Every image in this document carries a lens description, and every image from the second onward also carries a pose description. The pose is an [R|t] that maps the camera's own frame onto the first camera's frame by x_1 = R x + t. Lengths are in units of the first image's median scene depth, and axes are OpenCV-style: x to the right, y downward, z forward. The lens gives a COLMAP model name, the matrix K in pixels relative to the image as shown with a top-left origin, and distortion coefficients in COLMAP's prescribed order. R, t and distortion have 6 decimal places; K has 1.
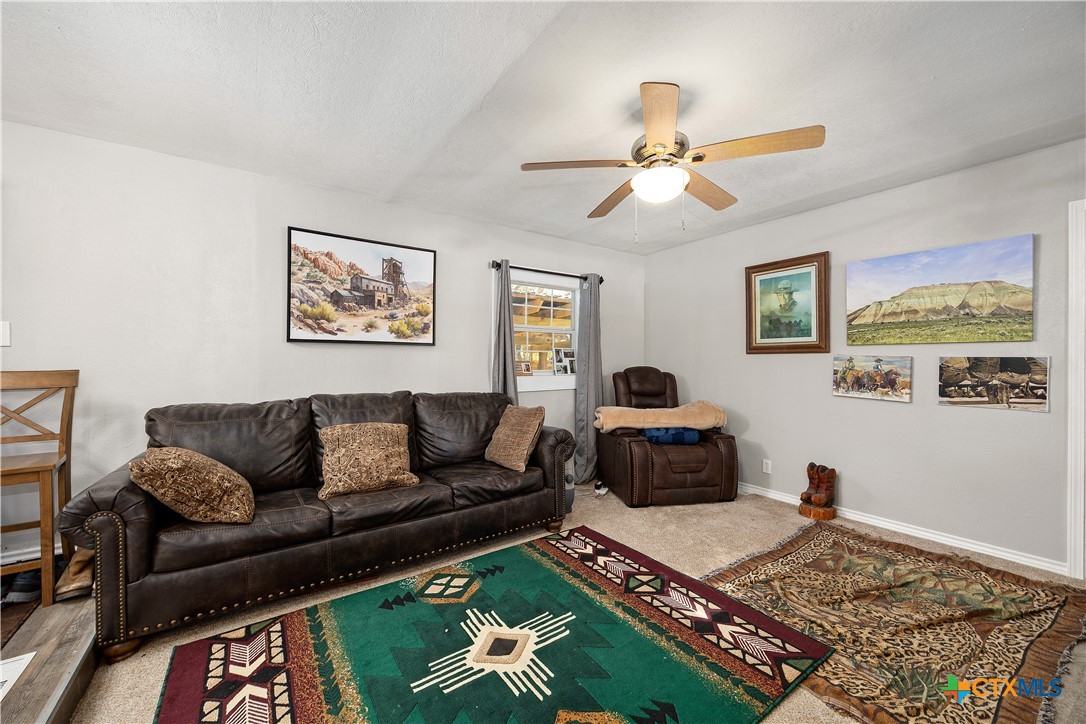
lens RADIAL K [[430.9, 0, 549.2], [0, 430.9, 362.6], [0, 0, 1]] dist [0.000373, 0.000094]
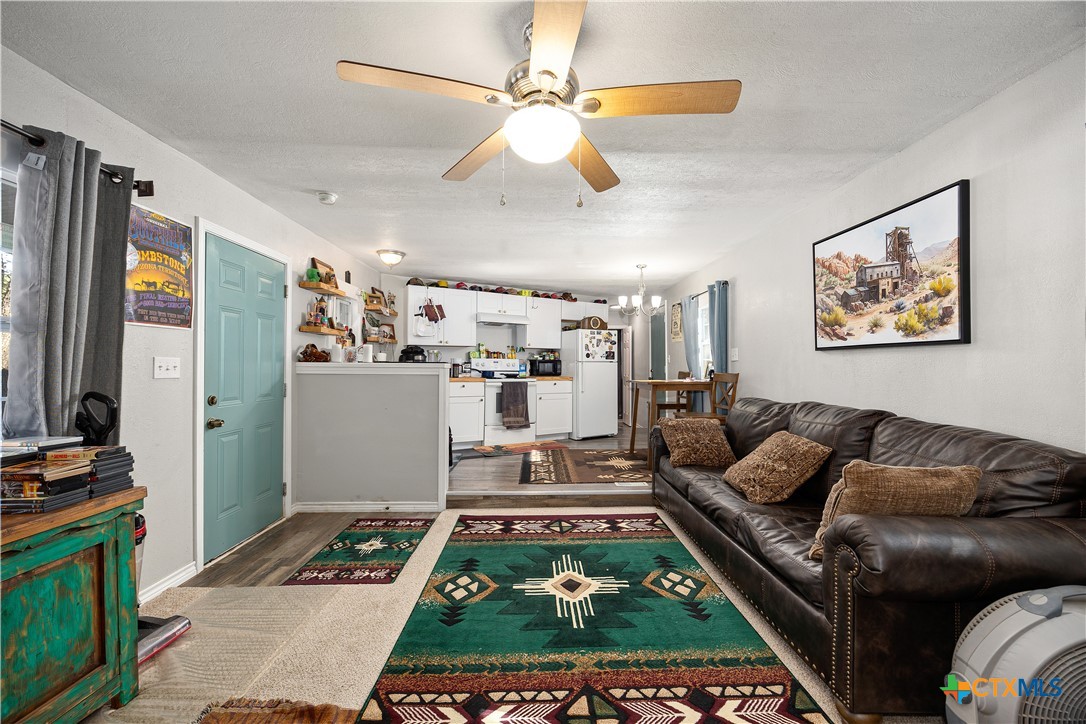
lens RADIAL K [[413.9, 0, 543.0], [0, 413.9, 362.0], [0, 0, 1]] dist [-0.002521, -0.000005]
pose [[-0.568328, -0.010352, -0.822737, 0.609080], [-0.003899, 0.999944, -0.009889, -0.007500], [0.822793, -0.002413, -0.568336, 1.012481]]
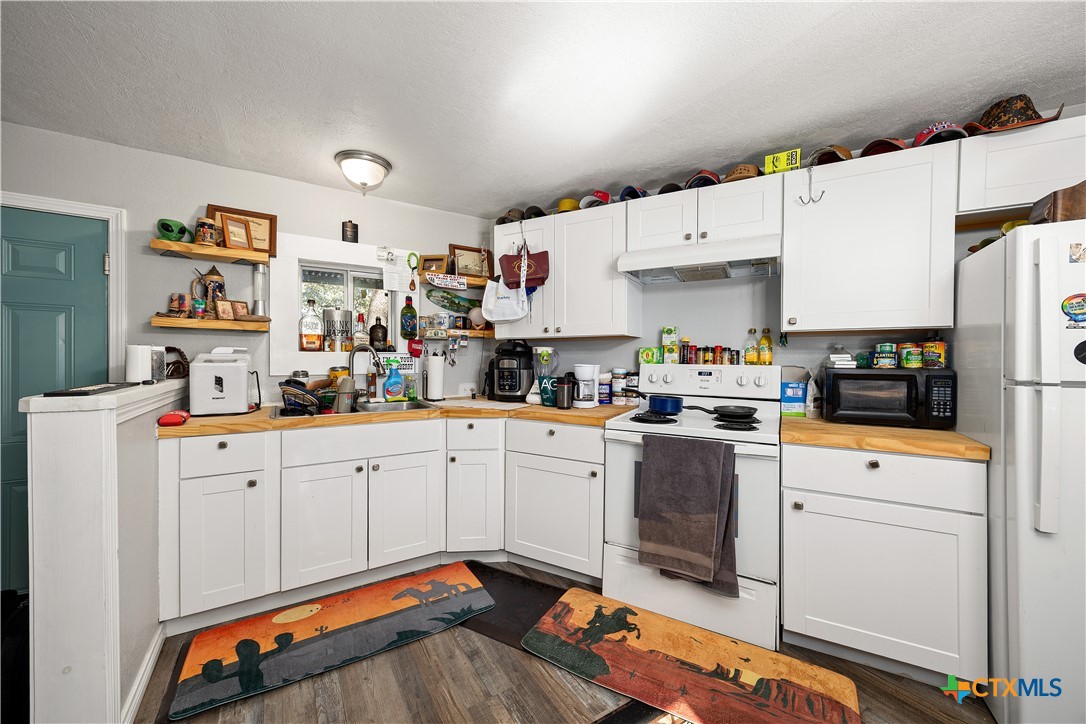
lens RADIAL K [[422.7, 0, 551.7], [0, 422.7, 362.4], [0, 0, 1]] dist [0.019528, 0.000141]
pose [[-0.998291, -0.004769, 0.058243, -0.766466], [-0.004326, 0.999961, 0.007726, -0.054693], [-0.058278, 0.007461, -0.998273, 0.455083]]
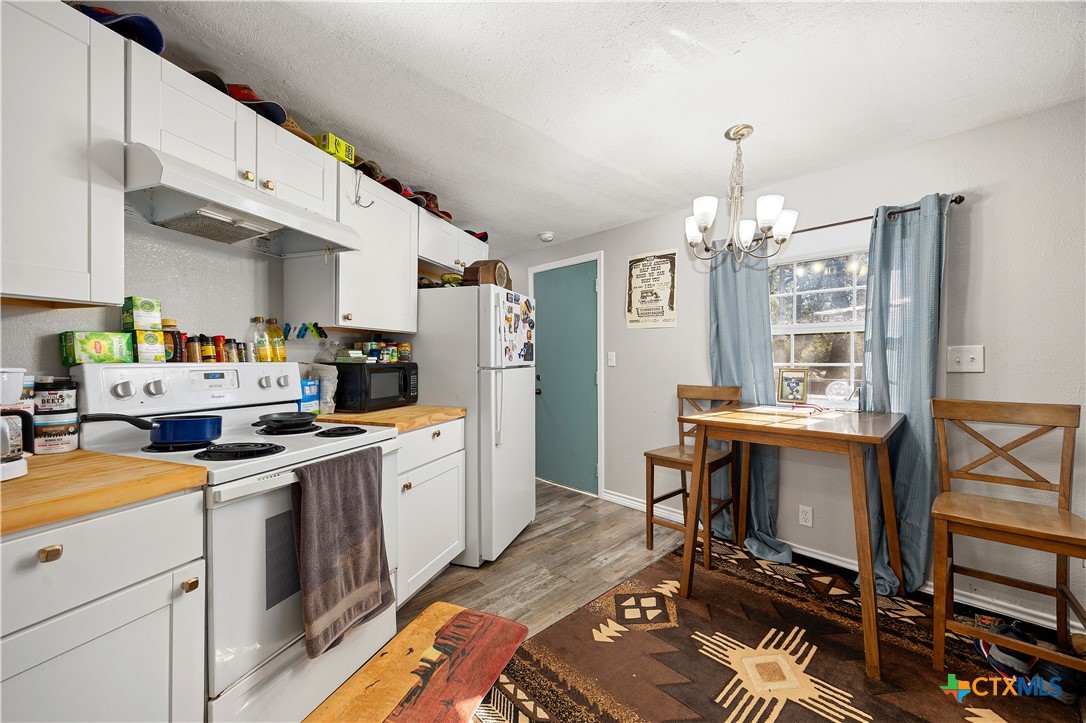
lens RADIAL K [[430.9, 0, 549.2], [0, 430.9, 362.1], [0, 0, 1]] dist [0.000373, 0.000094]
pose [[0.133620, 0.009575, -0.990986, -0.378242], [-0.001406, 0.999954, 0.009472, -0.051978], [0.991032, 0.000127, 0.133628, -0.038226]]
